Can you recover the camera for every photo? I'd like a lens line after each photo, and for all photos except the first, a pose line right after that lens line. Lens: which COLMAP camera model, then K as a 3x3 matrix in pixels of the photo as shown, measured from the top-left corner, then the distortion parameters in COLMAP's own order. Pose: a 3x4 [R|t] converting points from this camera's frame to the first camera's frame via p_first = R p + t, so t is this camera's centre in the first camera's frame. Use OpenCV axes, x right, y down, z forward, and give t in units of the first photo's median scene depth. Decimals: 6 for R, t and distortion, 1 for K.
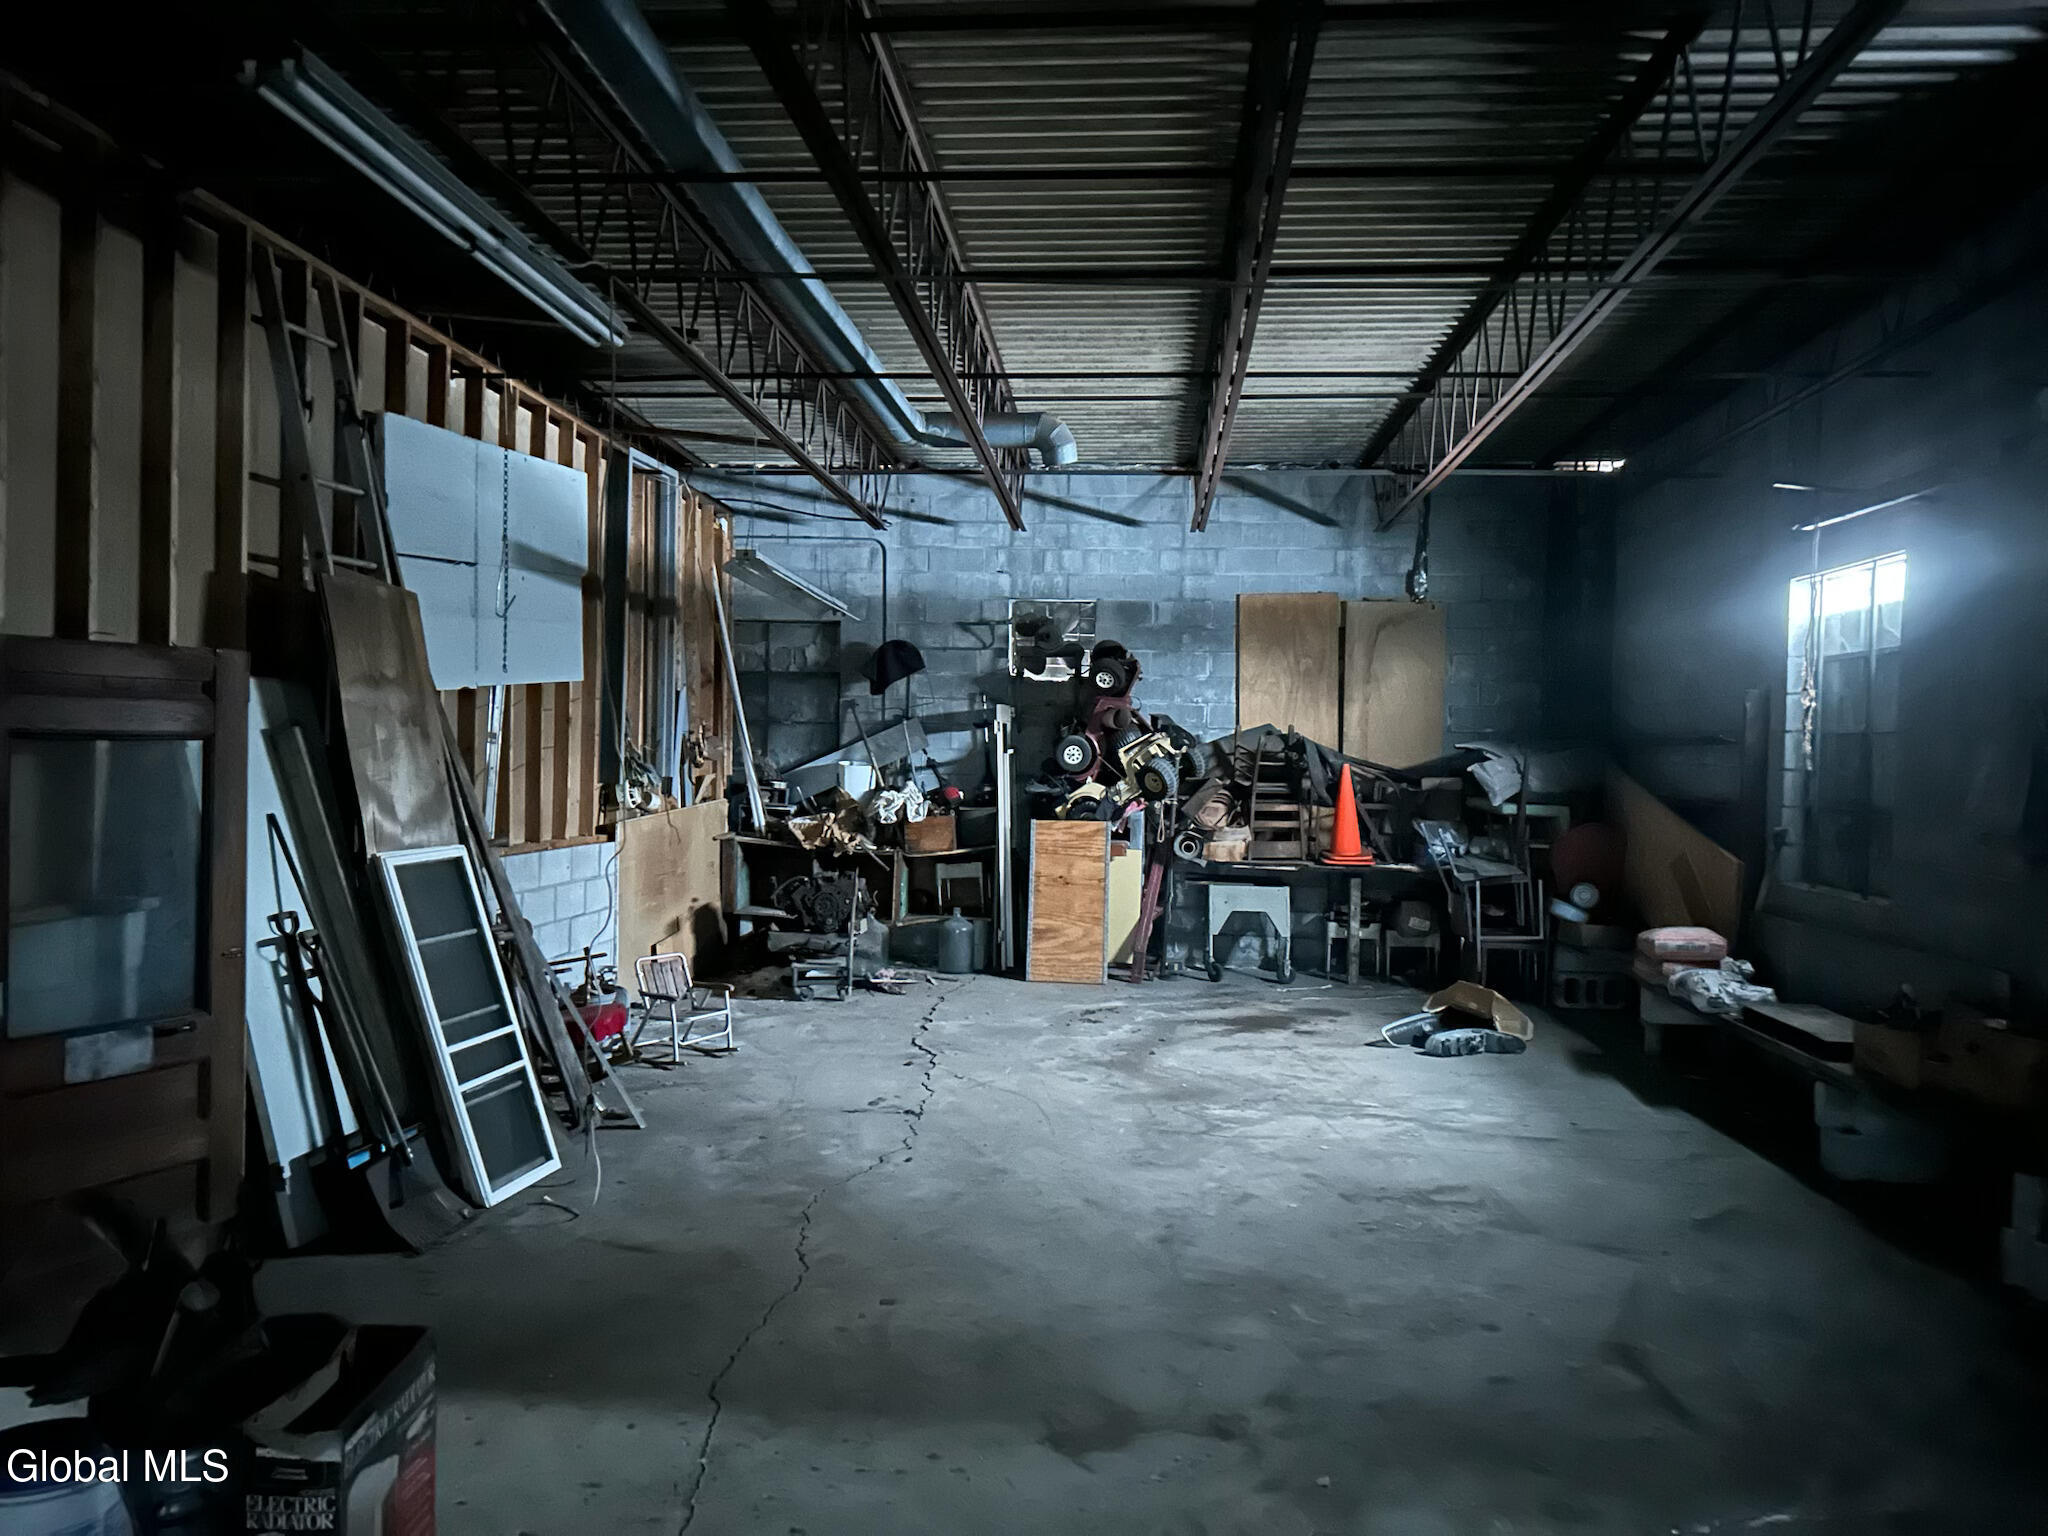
lens RADIAL K [[1532.7, 0, 1025.6], [0, 1532.7, 771.9], [0, 0, 1]] dist [-0.003791, -0.025046]
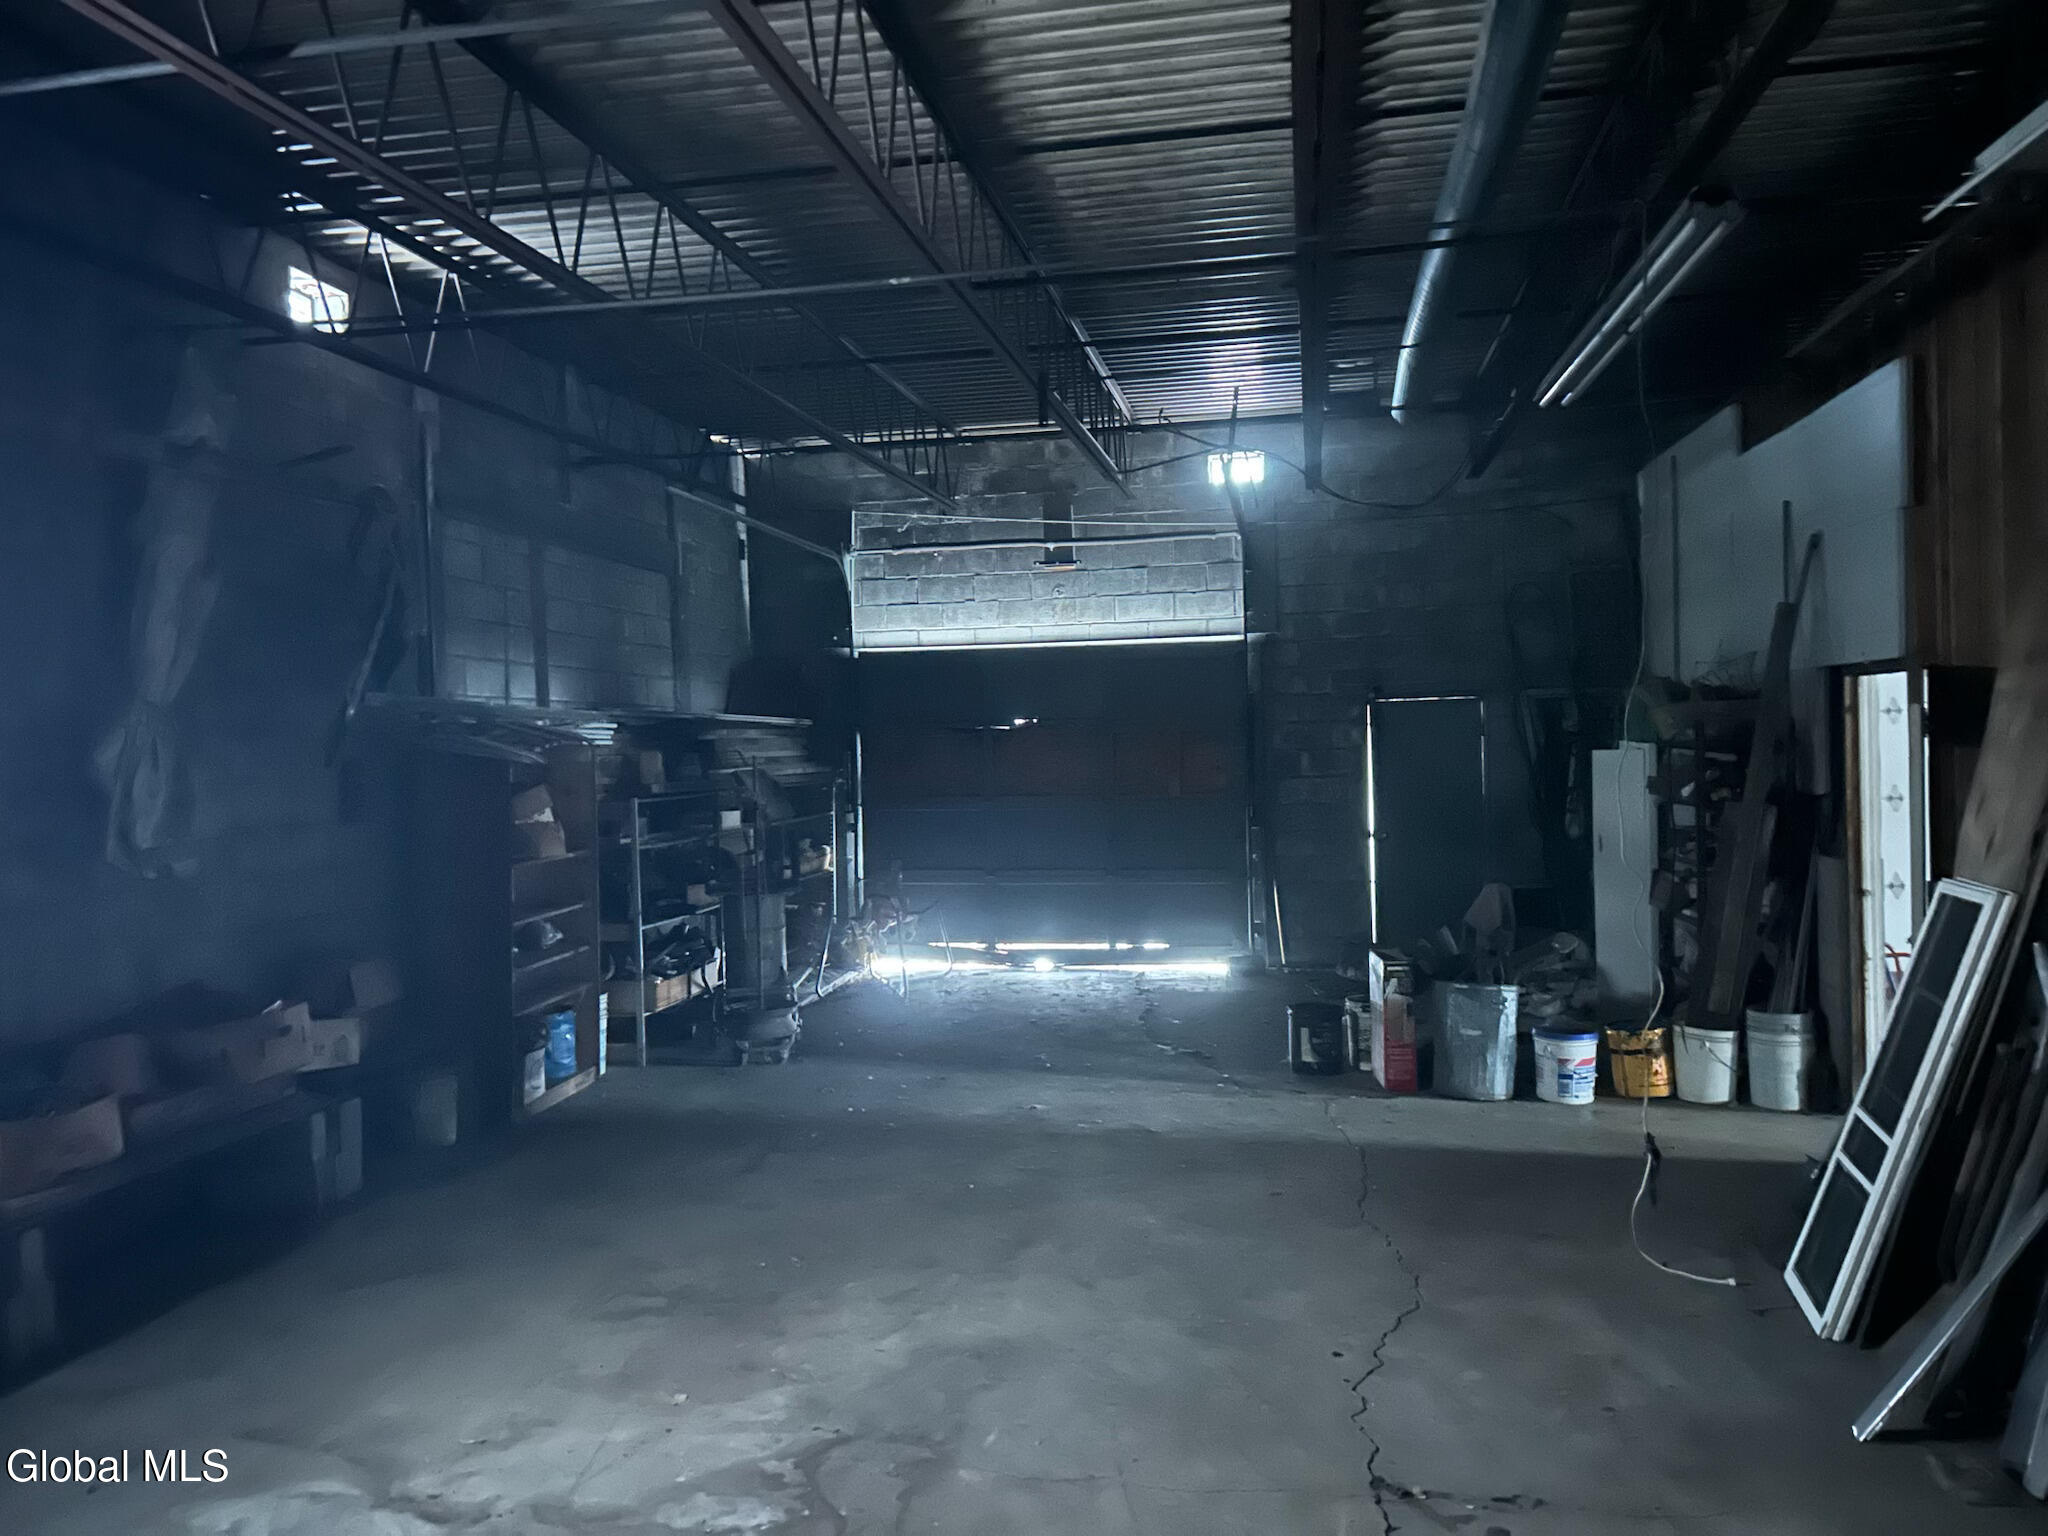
lens RADIAL K [[1532.7, 0, 1016.9], [0, 1532.7, 769.5], [0, 0, 1]] dist [-0.003791, -0.025046]
pose [[-0.996107, -0.000575, 0.088152, 0.005908], [0.000829, 0.999873, 0.015887, -0.019799], [-0.088150, 0.015899, -0.995980, 1.781632]]
